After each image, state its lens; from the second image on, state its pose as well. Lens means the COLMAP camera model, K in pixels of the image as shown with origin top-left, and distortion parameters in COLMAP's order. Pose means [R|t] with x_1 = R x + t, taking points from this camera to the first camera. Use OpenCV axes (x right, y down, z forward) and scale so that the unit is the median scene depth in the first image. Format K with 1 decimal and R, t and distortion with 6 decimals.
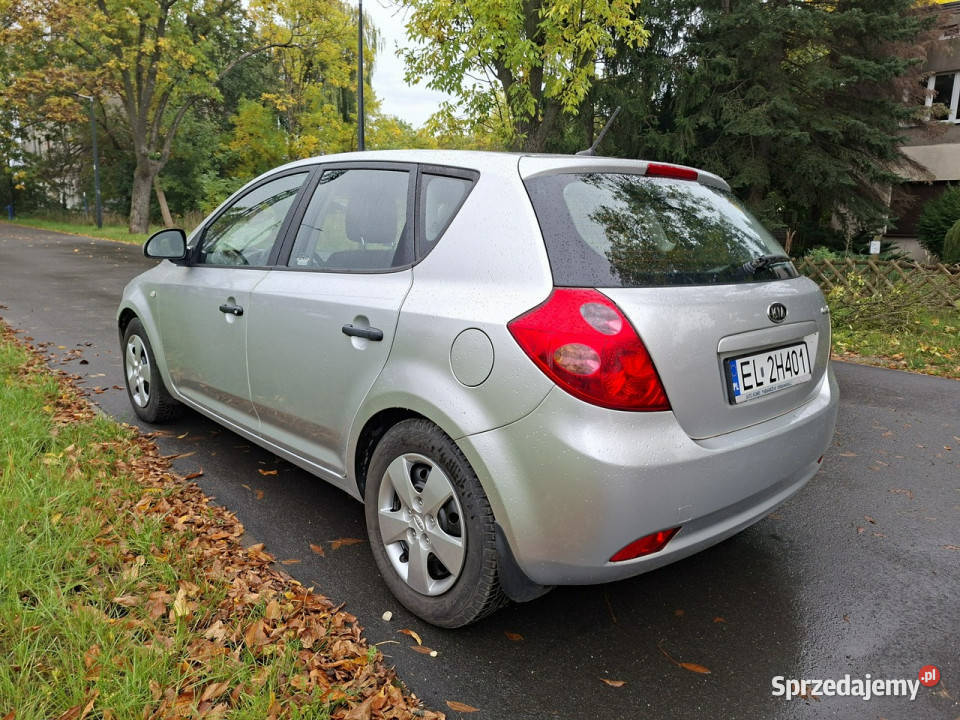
lens RADIAL K [[679.5, 0, 499.3], [0, 679.5, 357.4], [0, 0, 1]] dist [0.000270, 0.000344]
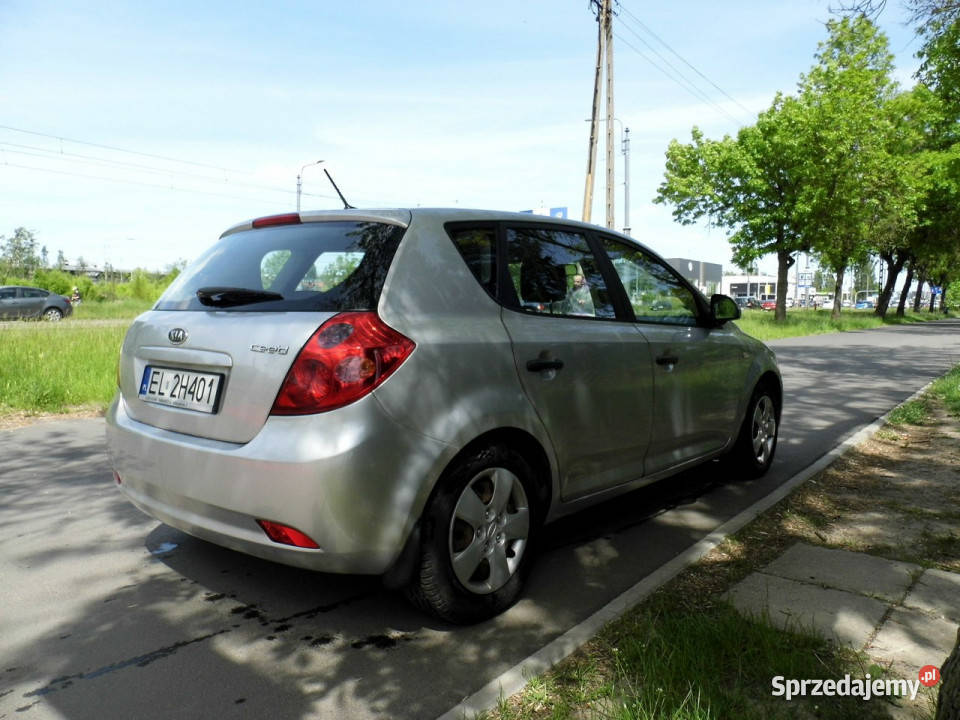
lens RADIAL K [[708.2, 0, 480.0], [0, 708.2, 360.0], [0, 0, 1]] dist [-0.002079, -0.001426]
pose [[0.131162, 0.049123, -0.990143, 1.634726], [-0.191502, 0.981215, 0.023312, -0.149787], [0.972689, 0.186557, 0.138105, 1.327330]]
